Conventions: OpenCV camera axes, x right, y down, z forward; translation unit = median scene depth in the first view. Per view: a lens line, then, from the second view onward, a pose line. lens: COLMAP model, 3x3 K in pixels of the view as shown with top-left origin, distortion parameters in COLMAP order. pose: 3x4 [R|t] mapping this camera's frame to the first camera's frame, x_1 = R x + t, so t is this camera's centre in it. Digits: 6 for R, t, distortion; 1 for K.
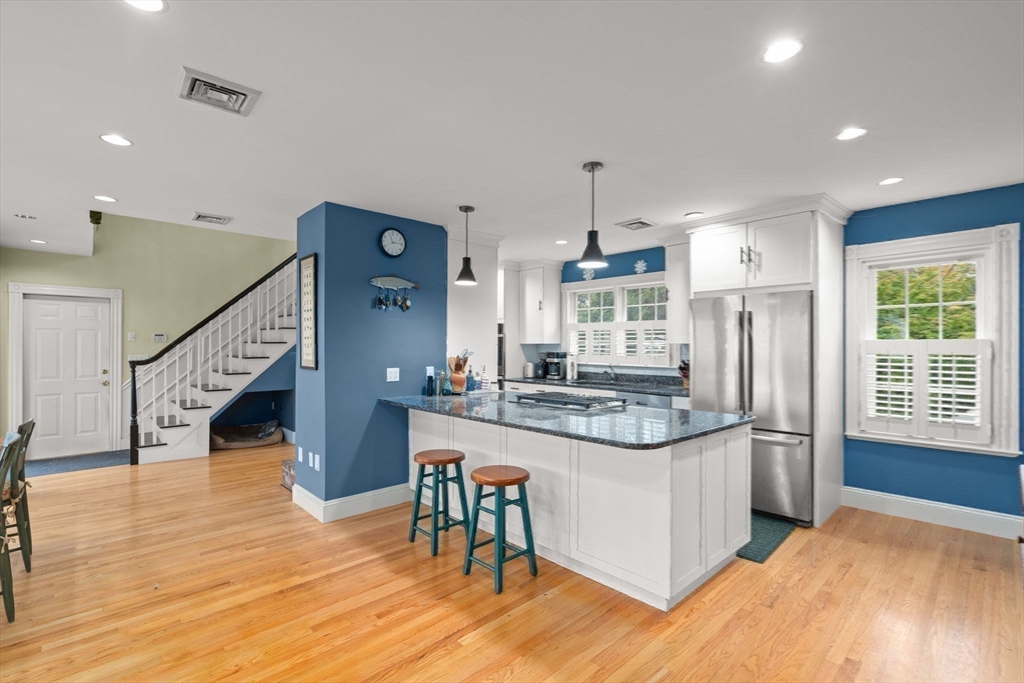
lens RADIAL K [[460.4, 0, 512.4], [0, 460.4, 345.4], [0, 0, 1]] dist [-0.002039, 0.001088]
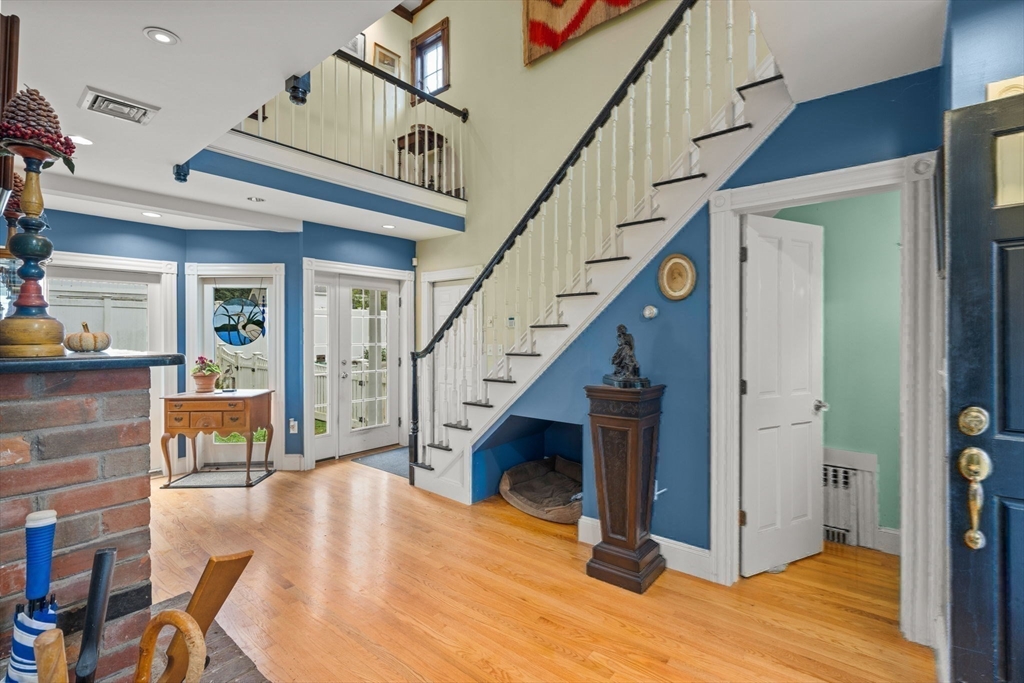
lens RADIAL K [[460.4, 0, 509.1], [0, 460.4, 338.6], [0, 0, 1]] dist [-0.002039, 0.001088]
pose [[0.127292, 0.009491, -0.991820, -0.021584], [0.002493, 0.999948, 0.009889, 0.003126], [0.991862, -0.003731, 0.127262, 1.057076]]
